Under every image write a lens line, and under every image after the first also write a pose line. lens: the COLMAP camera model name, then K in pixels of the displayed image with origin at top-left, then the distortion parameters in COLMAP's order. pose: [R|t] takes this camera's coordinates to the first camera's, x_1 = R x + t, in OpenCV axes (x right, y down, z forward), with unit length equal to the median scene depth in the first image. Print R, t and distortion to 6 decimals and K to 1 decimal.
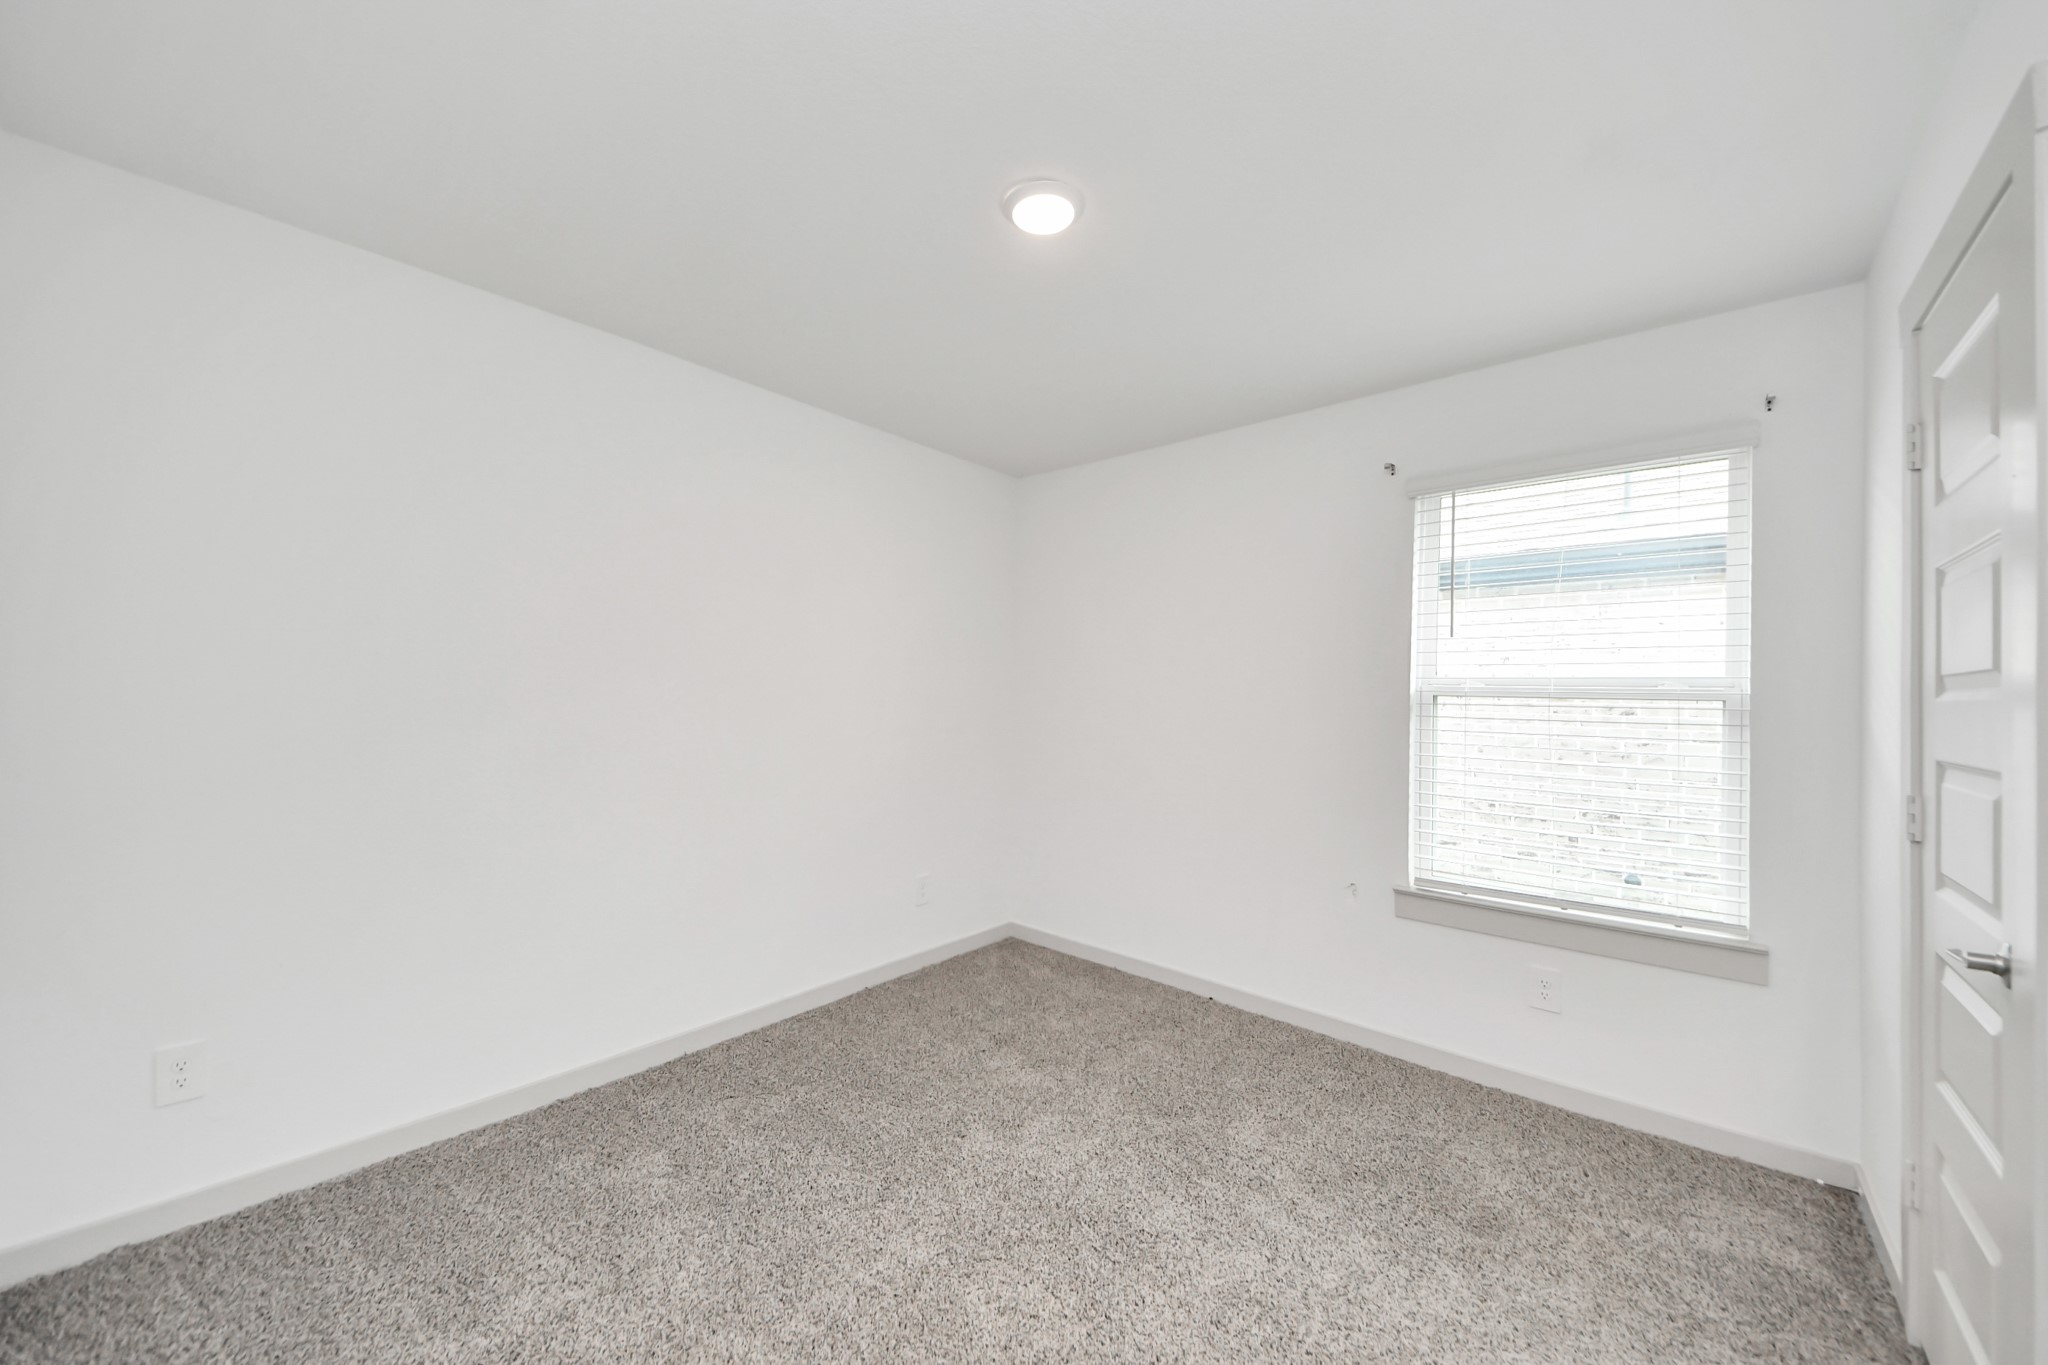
lens RADIAL K [[727.6, 0, 1022.8], [0, 727.6, 697.2], [0, 0, 1]] dist [0.000170, -0.000014]
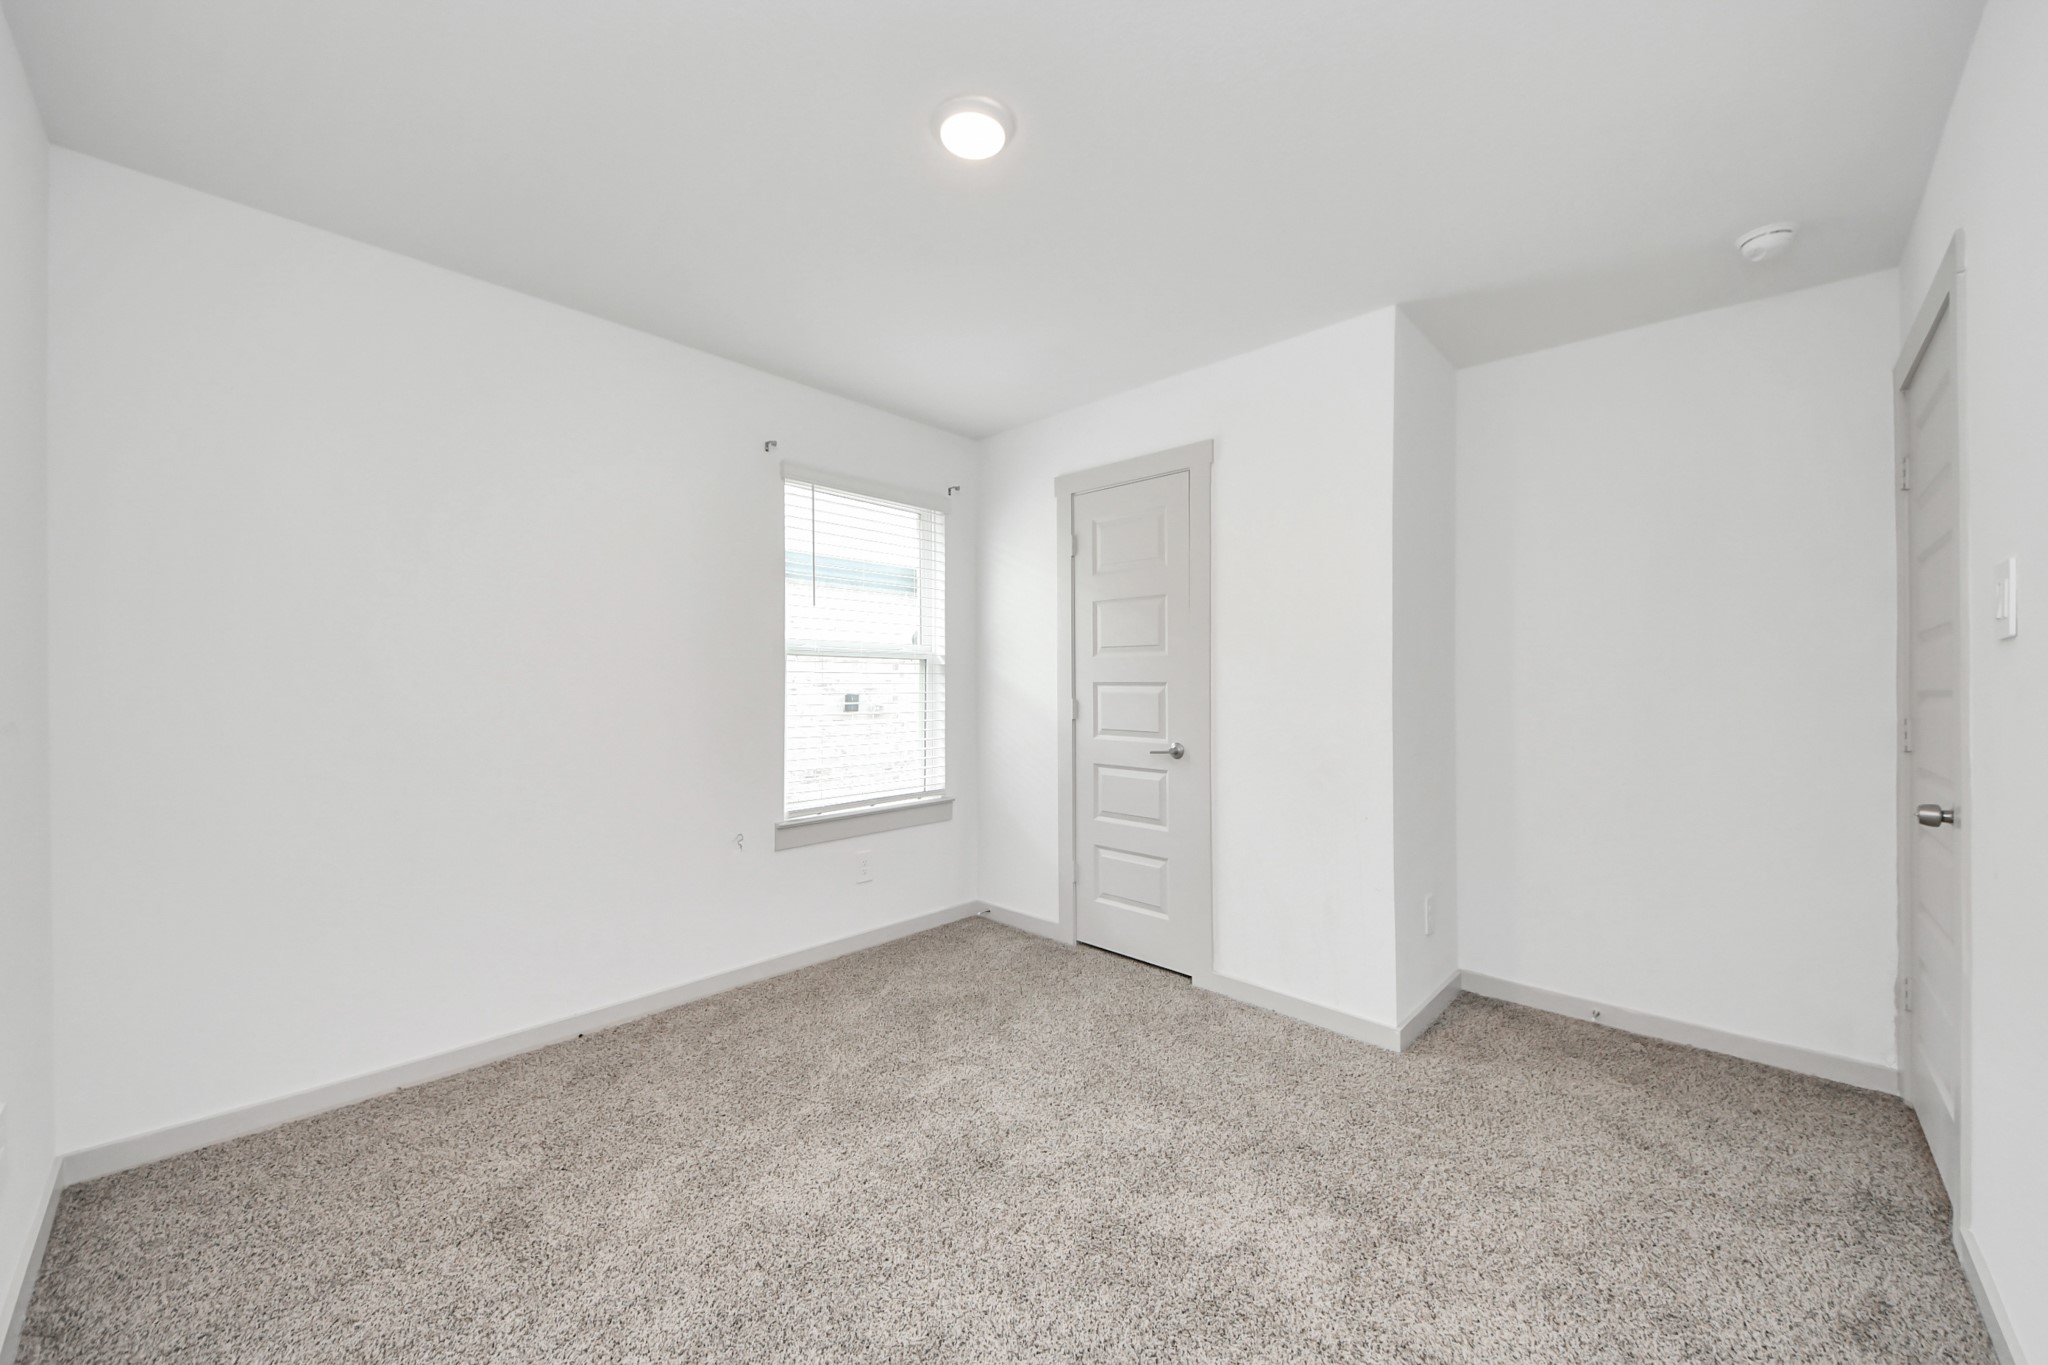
lens RADIAL K [[758.5, 0, 1024.0], [0, 758.5, 682.5], [0, 0, 1]] dist [0.000375, -0.000023]
pose [[0.044924, -0.021407, 0.998761, -0.690118], [-0.005942, 0.999747, 0.021696, 0.016890], [-0.998973, -0.006909, 0.044785, 0.623454]]
